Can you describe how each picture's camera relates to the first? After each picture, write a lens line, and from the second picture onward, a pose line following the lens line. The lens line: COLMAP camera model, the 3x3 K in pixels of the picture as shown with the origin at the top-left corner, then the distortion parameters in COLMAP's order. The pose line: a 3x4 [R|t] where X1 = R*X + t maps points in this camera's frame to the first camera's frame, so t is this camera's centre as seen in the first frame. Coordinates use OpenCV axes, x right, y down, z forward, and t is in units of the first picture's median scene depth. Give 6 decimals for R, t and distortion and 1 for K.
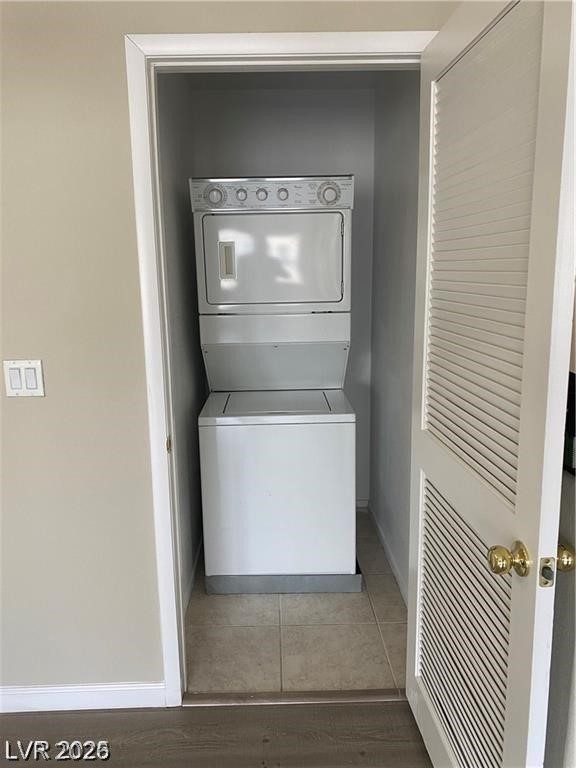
lens RADIAL K [[582.4, 0, 288.0], [0, 582.4, 384.0], [0, 0, 1]] dist [0.067486, -0.081348]
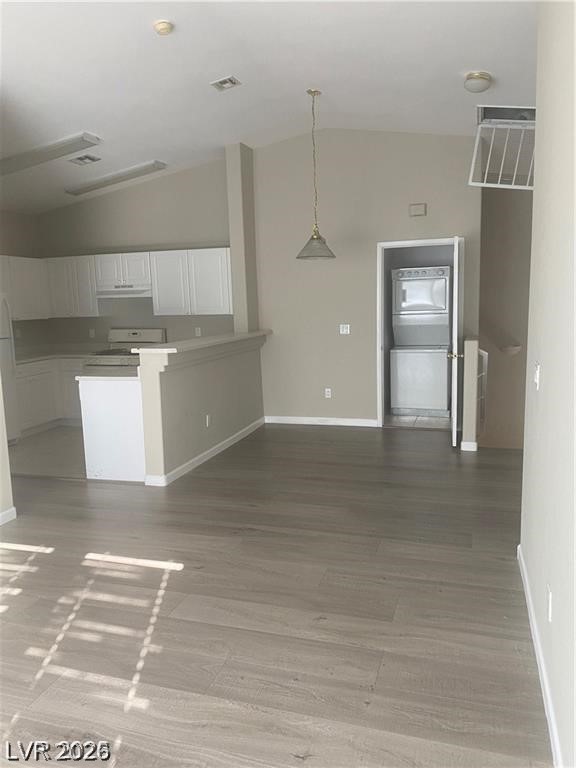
lens RADIAL K [[582.4, 0, 288.0], [0, 582.4, 384.0], [0, 0, 1]] dist [0.067486, -0.081348]
pose [[0.946845, 0.037933, -0.319445, 0.297887], [-0.047811, 0.998588, -0.023136, 0.319296], [0.318116, 0.037180, 0.947322, -1.916842]]
